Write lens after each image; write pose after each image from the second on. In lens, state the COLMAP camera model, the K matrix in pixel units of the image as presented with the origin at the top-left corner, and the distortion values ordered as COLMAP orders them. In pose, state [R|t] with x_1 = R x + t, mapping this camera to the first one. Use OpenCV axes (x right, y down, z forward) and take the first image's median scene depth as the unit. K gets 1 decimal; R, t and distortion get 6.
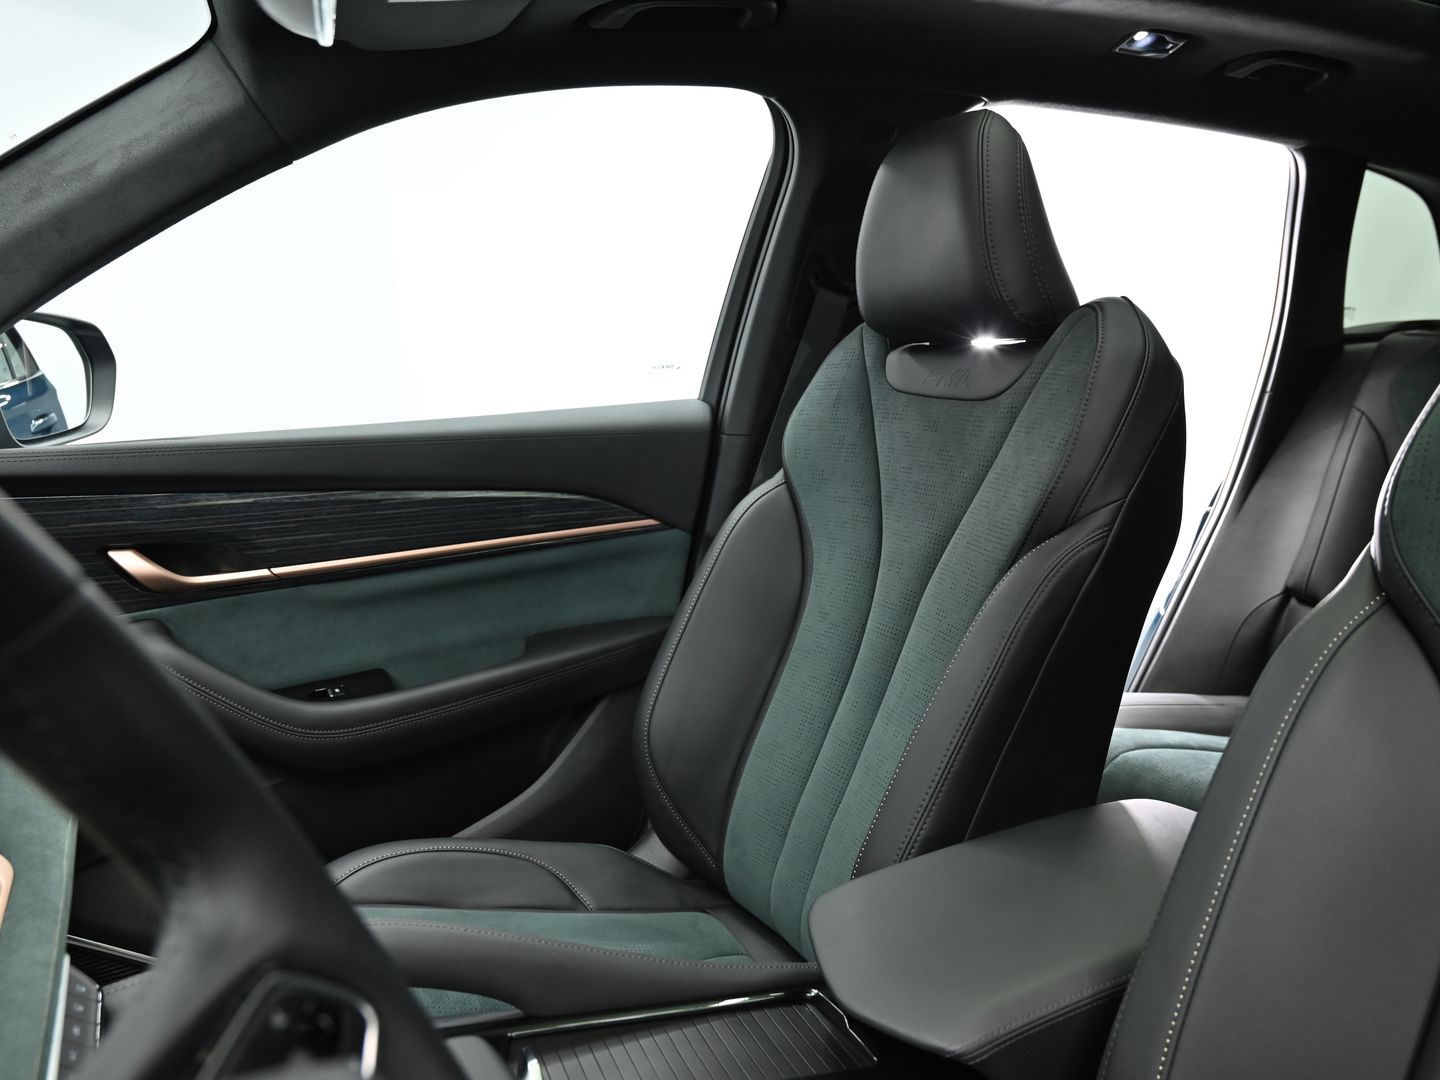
lens RADIAL K [[1109.3, 0, 719.9], [0, 1109.3, 537.0], [0, 0, 1]] dist [0.005173, 0.000762]
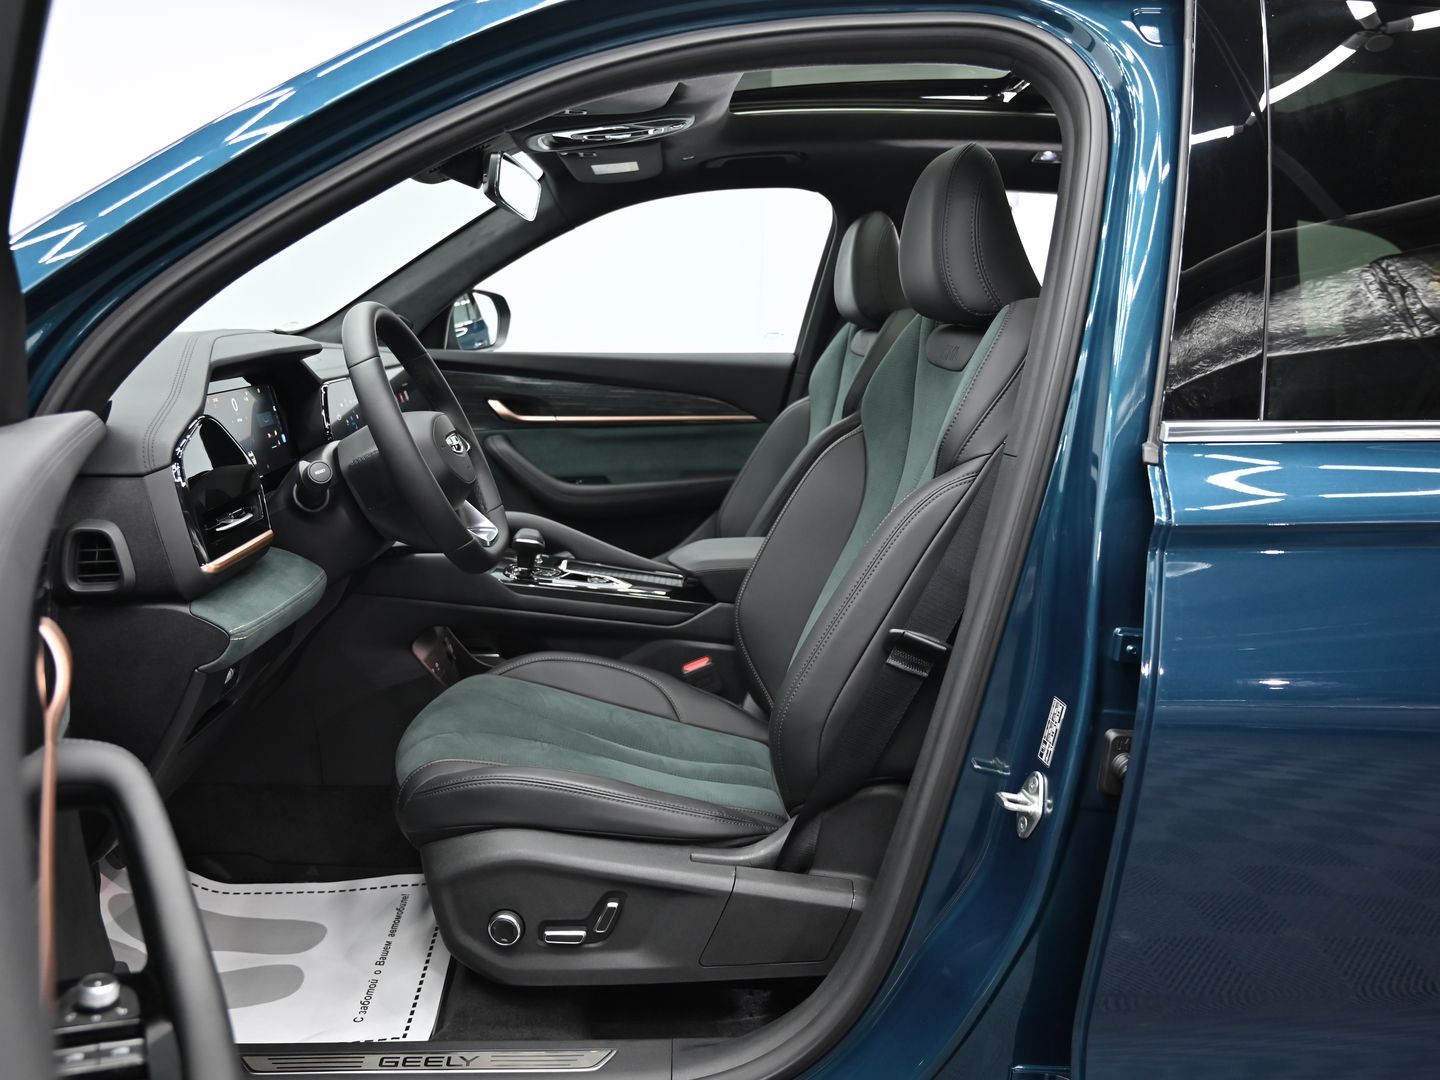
lens RADIAL K [[1064.5, 0, 720.5], [0, 1064.5, 541.0], [0, 0, 1]] dist [-0.020453, 0.002497]
pose [[0.930303, 0.127355, -0.343972, 0.547132], [-0.114562, 0.991759, 0.057353, 0.099065], [0.348441, -0.013950, 0.937227, -0.704246]]
